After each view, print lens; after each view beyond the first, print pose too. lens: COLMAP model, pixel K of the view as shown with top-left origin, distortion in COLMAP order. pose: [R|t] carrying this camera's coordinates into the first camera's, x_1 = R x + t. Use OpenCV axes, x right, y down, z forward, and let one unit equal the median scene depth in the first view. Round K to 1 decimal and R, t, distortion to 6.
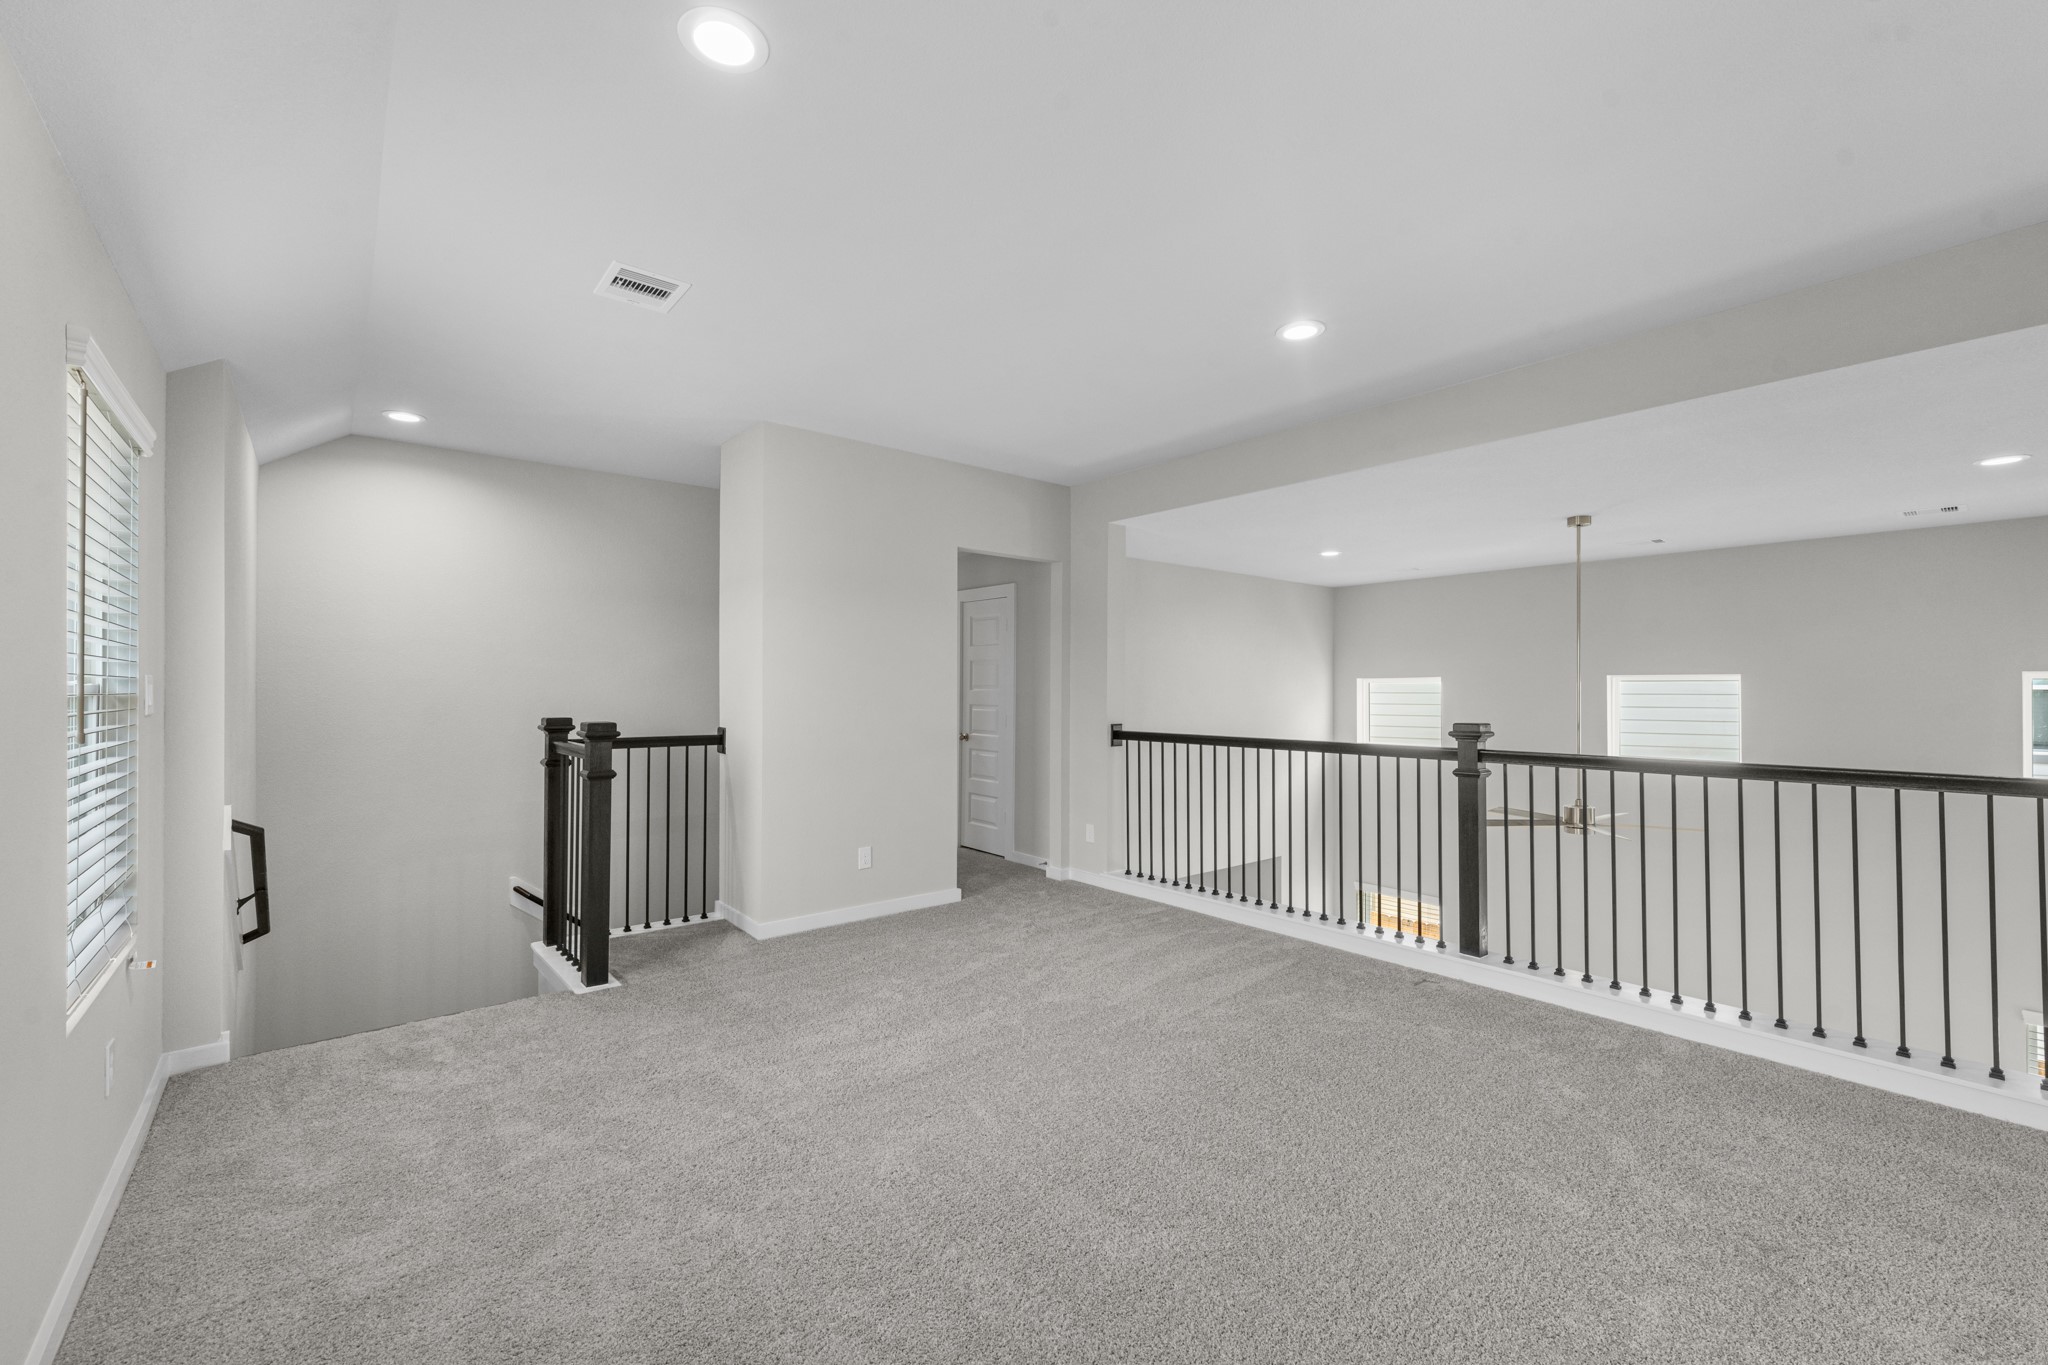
lens RADIAL K [[825.3, 0, 1030.9], [0, 825.3, 678.7], [0, 0, 1]] dist [0.001321, -0.000402]
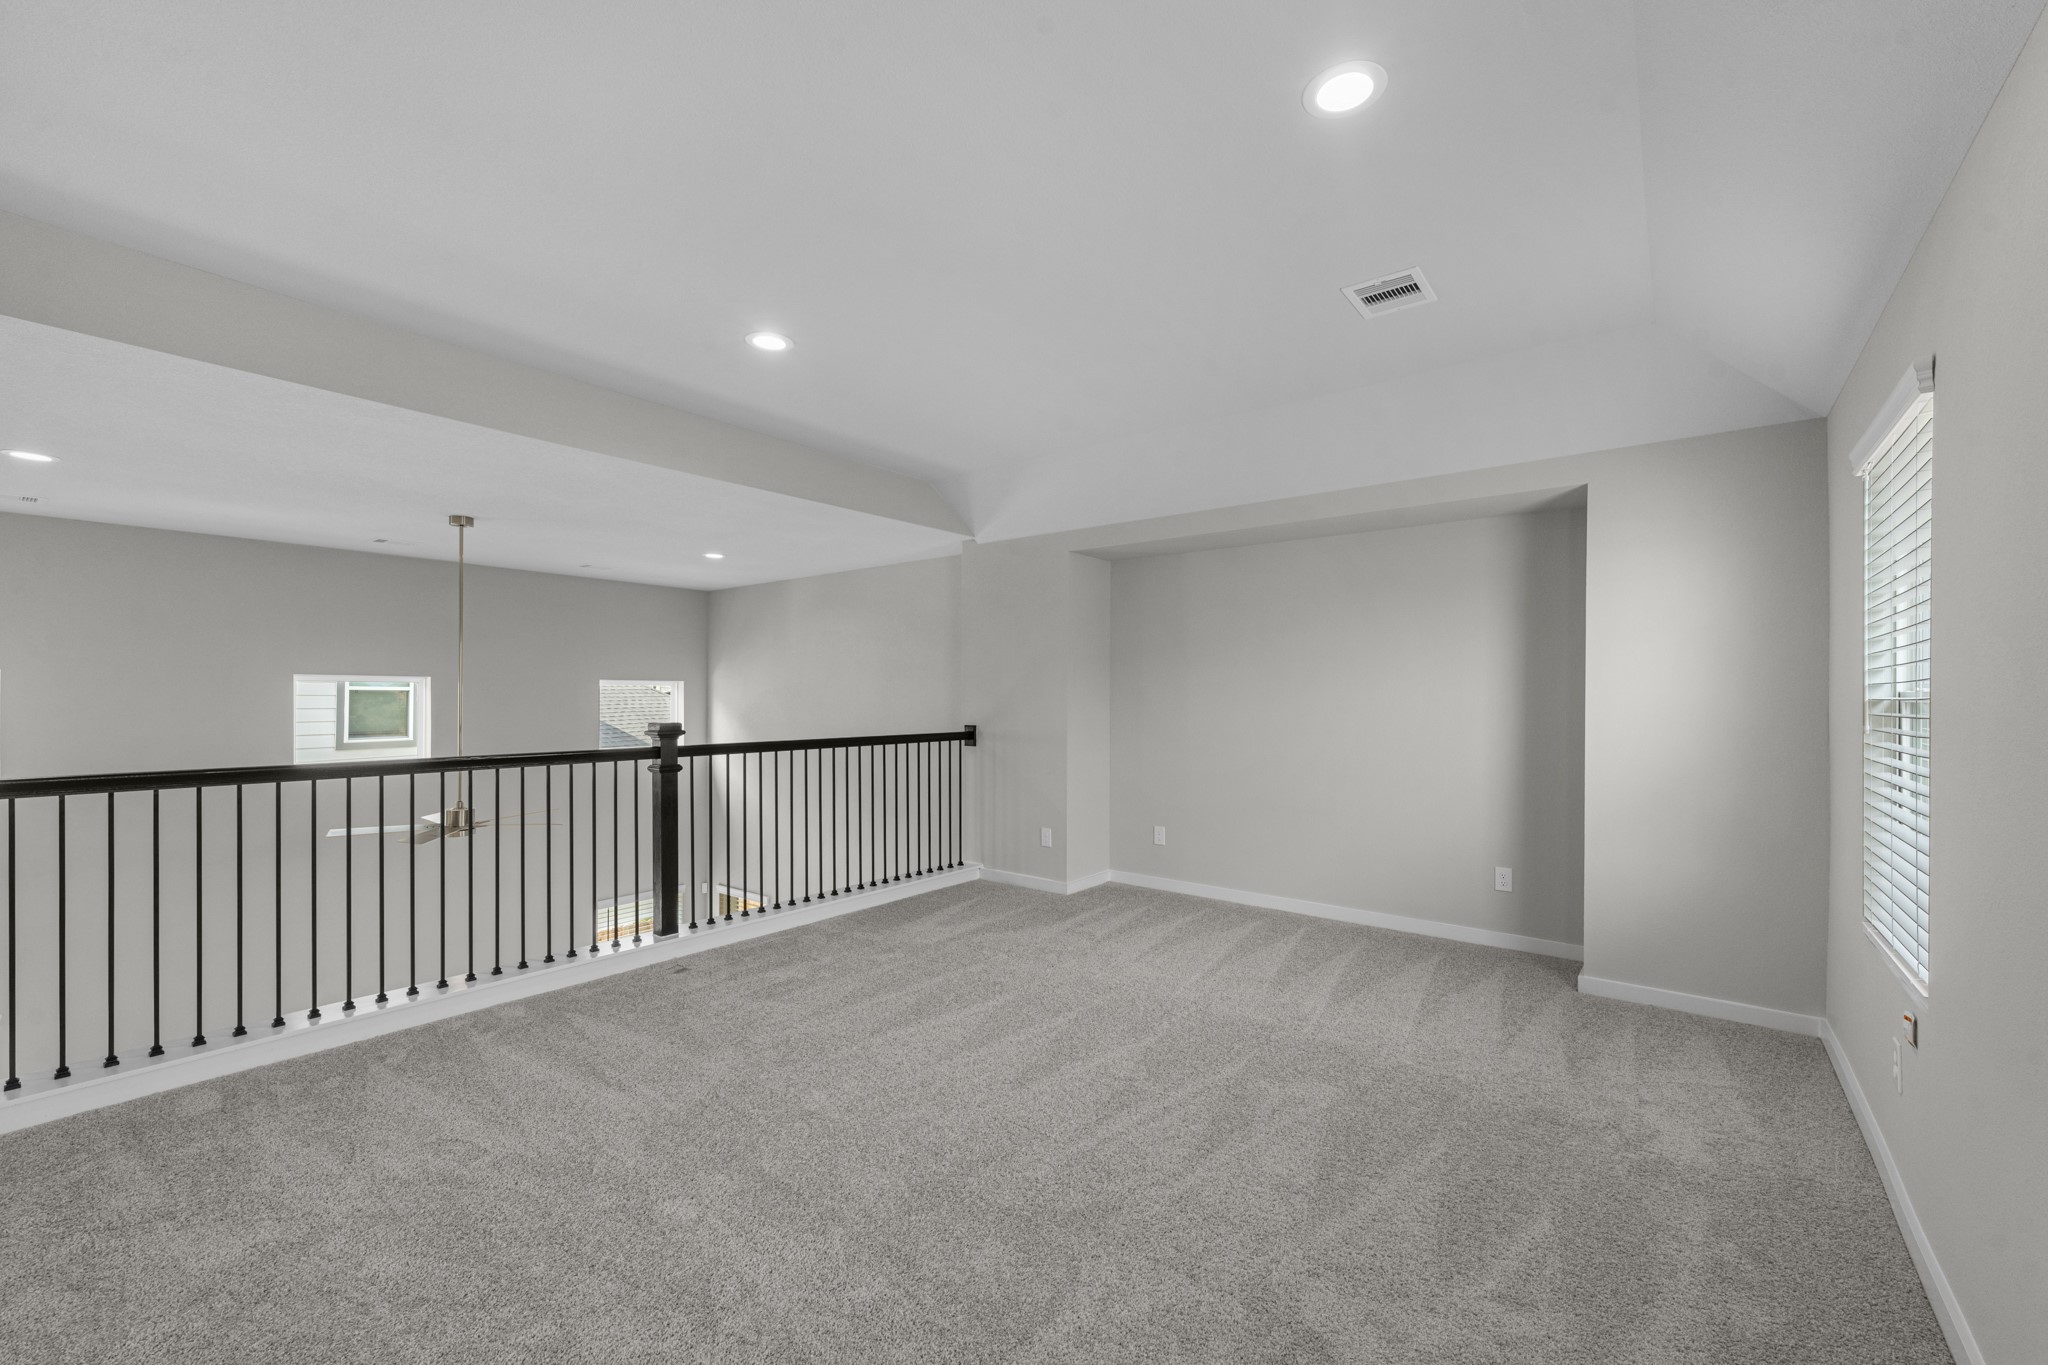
lens RADIAL K [[825.3, 0, 1030.6], [0, 825.3, 694.5], [0, 0, 1]] dist [0.001321, -0.000402]
pose [[-0.208937, -0.001025, 0.977929, -0.450667], [-0.017567, 0.999842, -0.002705, 0.007626], [-0.977771, -0.017744, -0.208922, 0.541250]]
